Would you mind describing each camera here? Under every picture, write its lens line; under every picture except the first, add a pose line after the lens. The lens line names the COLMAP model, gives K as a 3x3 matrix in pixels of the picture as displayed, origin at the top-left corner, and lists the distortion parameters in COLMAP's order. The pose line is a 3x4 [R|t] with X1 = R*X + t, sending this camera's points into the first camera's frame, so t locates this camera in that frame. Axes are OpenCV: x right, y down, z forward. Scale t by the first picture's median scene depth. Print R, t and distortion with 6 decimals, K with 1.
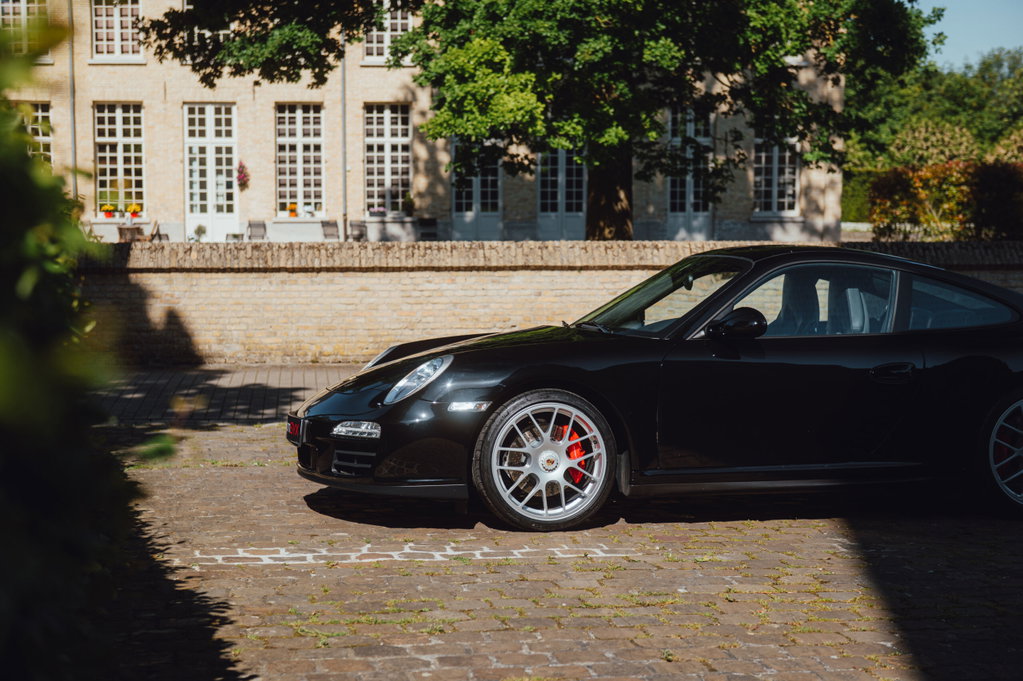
lens RADIAL K [[1782.5, 0, 511.5], [0, 1782.5, 340.5], [0, 0, 1]] dist [0.021090, 0.075009]
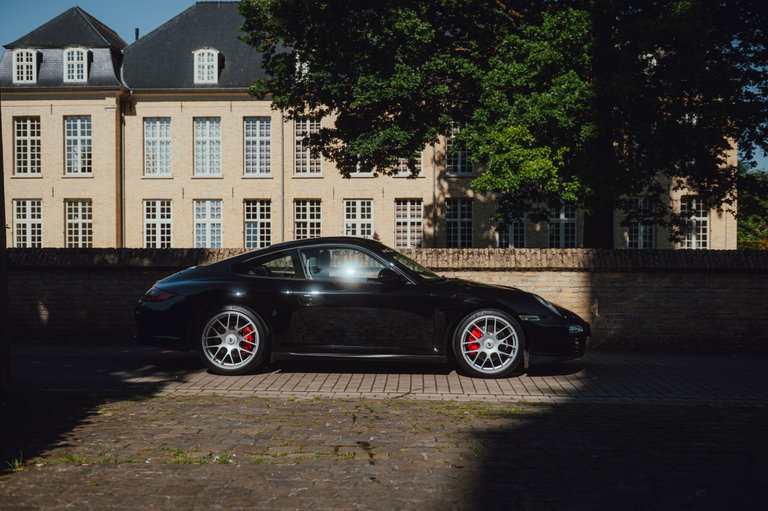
lens RADIAL K [[897.1, 0, 384.0], [0, 897.1, 255.5], [0, 0, 1]] dist [0.012036, 0.019664]
pose [[0.986997, 0.000316, -0.160739, -0.003667], [-0.015308, 0.995638, -0.092035, 0.006563], [0.160009, 0.093299, 0.982697, 0.267364]]
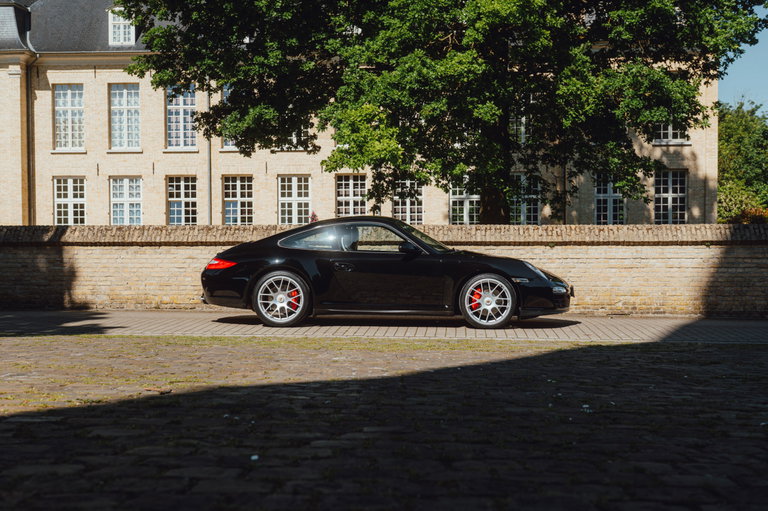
lens RADIAL K [[1124.7, 0, 384.0], [0, 1124.7, 255.5], [0, 0, 1]] dist [0.037825, 0.049290]
pose [[0.983067, -0.001945, -0.183235, 0.170735], [-0.012946, 0.996708, -0.080035, 0.028998], [0.182788, 0.081052, 0.979806, 0.102240]]
